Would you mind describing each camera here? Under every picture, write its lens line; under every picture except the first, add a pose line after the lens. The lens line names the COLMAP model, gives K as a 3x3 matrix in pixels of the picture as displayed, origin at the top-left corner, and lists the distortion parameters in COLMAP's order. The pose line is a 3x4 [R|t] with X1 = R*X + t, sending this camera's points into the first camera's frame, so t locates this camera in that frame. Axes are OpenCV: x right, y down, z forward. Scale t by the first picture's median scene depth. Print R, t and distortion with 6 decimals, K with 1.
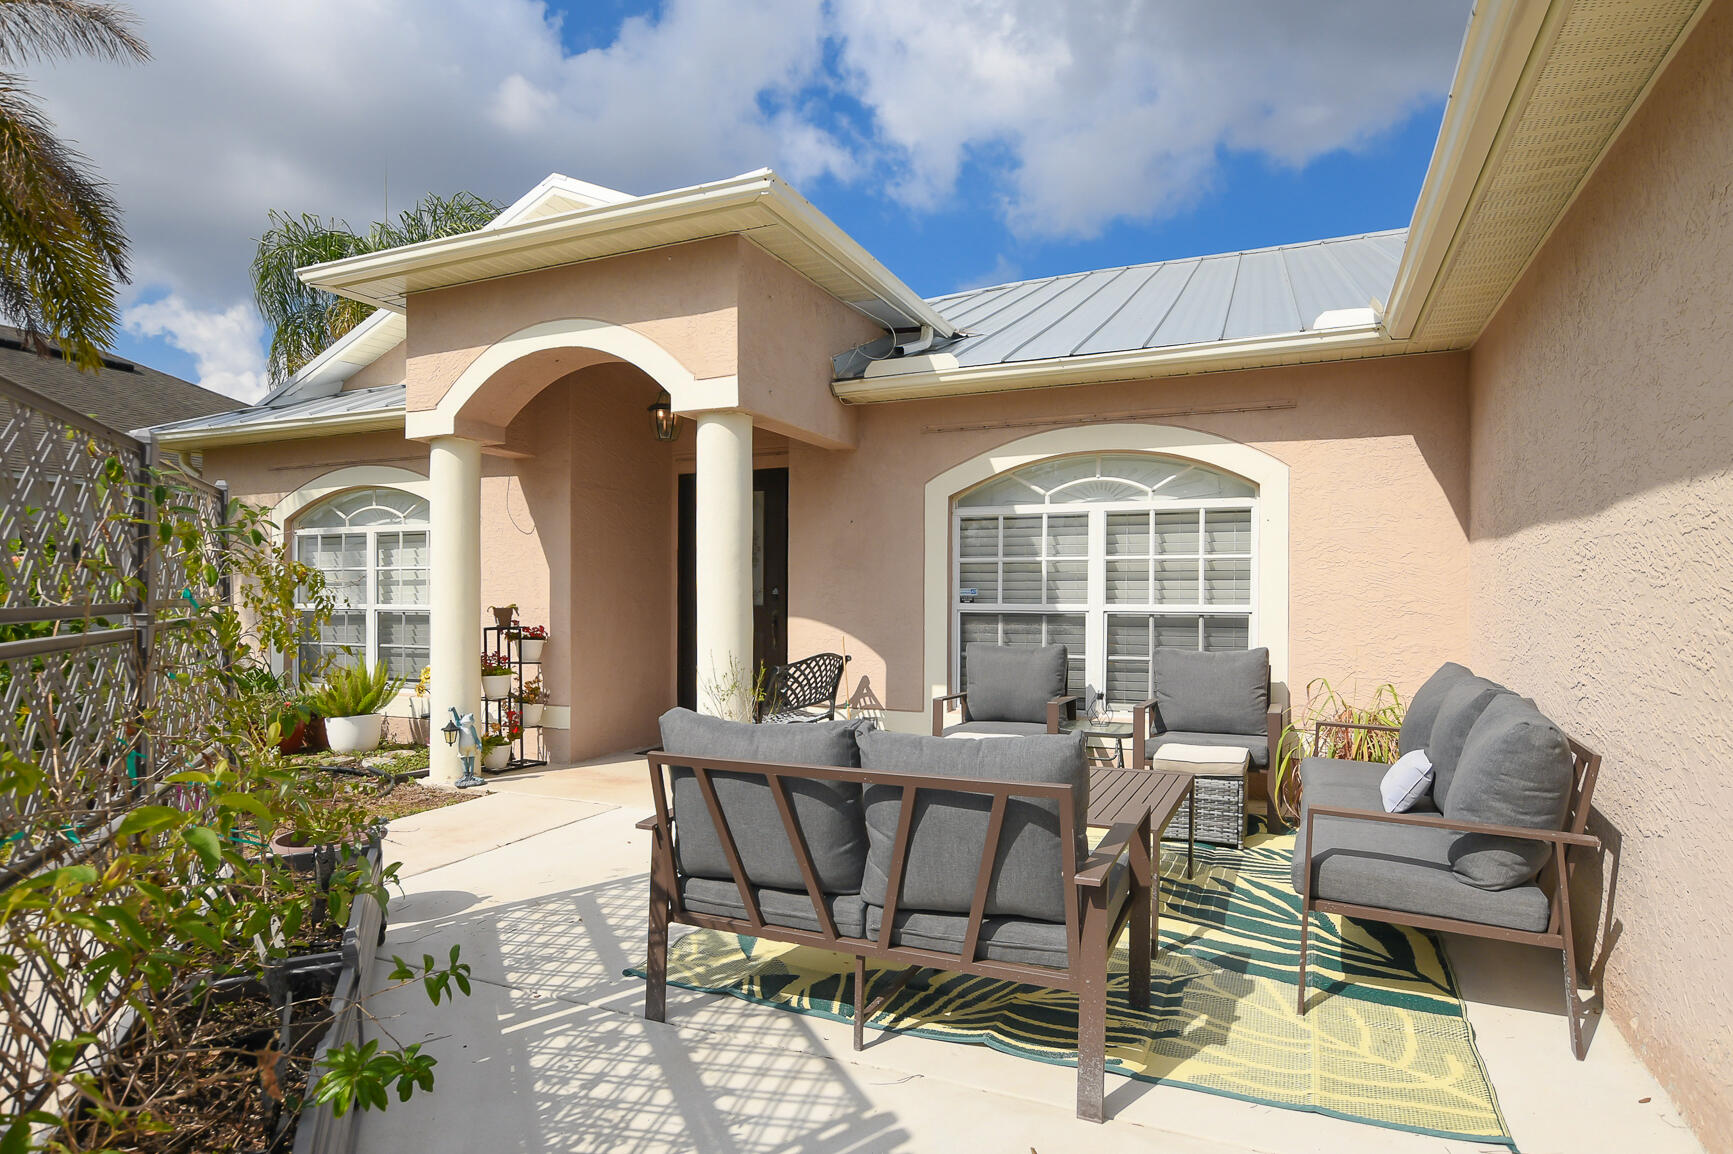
lens RADIAL K [[965.0, 0, 866.2], [0, 965.0, 595.2], [0, 0, 1]] dist [-0.005461, -0.000428]
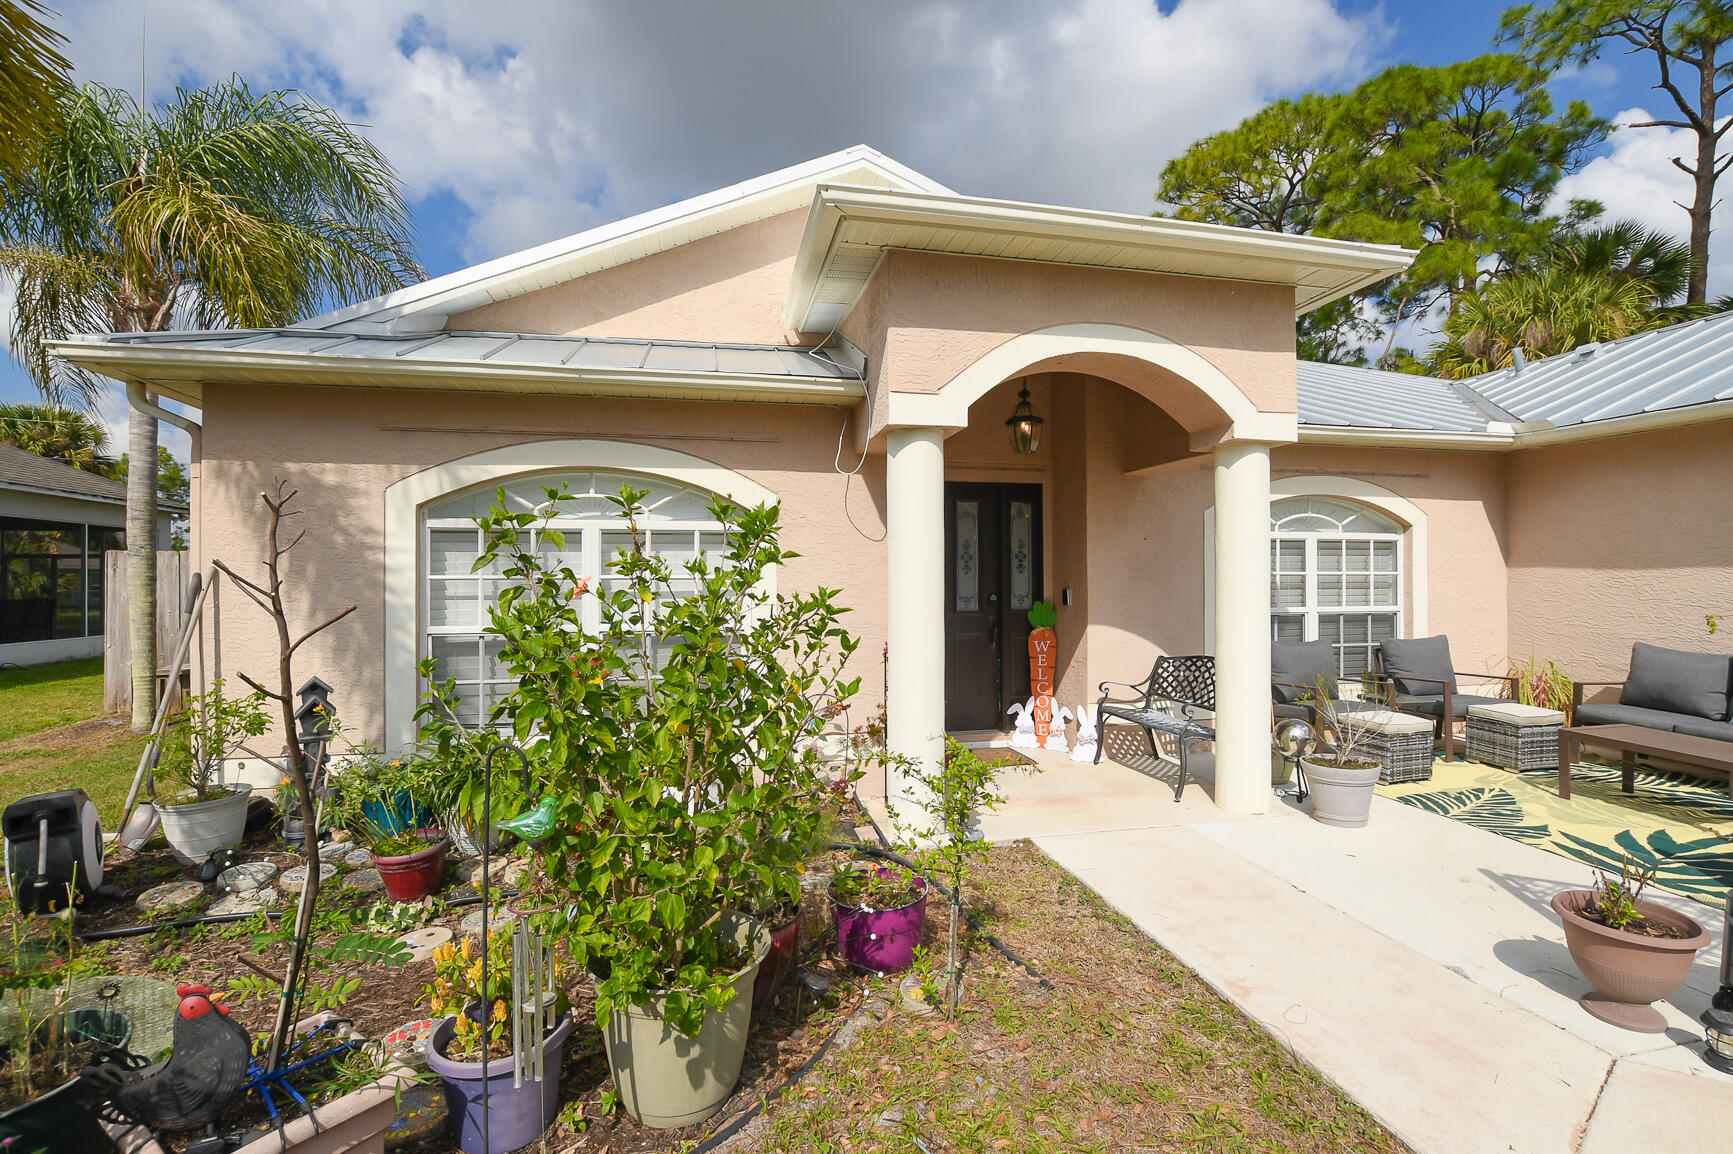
lens RADIAL K [[769.9, 0, 877.7], [0, 769.9, 572.6], [0, 0, 1]] dist [-0.034463, 0.008154]
pose [[0.806630, 0.000196, 0.591057, -0.844011], [0.001939, 0.999994, -0.002978, -0.035401], [-0.591054, 0.003548, 0.806624, 0.472378]]
